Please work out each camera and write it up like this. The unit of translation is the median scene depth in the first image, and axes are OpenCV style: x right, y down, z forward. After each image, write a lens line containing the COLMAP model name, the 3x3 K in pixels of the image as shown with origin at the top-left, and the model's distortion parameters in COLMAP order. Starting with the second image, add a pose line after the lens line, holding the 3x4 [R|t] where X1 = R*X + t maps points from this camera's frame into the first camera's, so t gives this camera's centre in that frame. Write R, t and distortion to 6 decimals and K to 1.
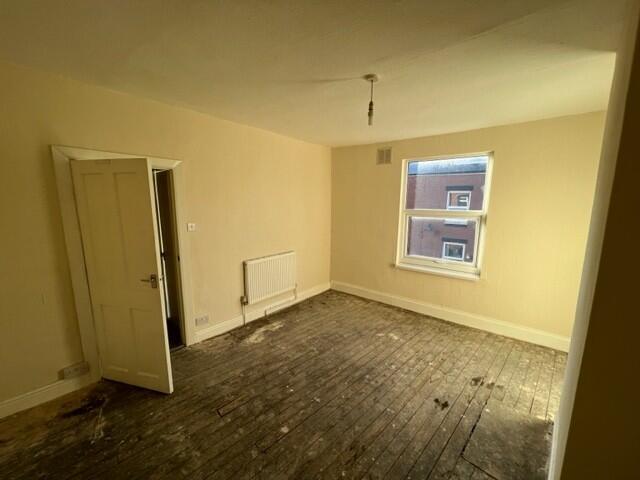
lens RADIAL K [[254.7, 0, 319.3], [0, 254.7, 239.3], [0, 0, 1]] dist [-0.002209, -0.000355]
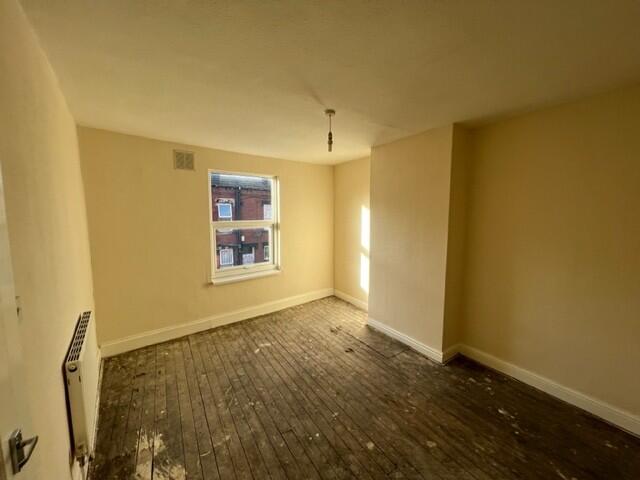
lens RADIAL K [[254.7, 0, 319.3], [0, 254.7, 240.1], [0, 0, 1]] dist [-0.002209, -0.000355]
pose [[0.211997, -0.116207, 0.970337, -0.598035], [0.145505, 0.985591, 0.086245, -0.090671], [-0.966378, 0.122905, 0.225851, 0.495005]]
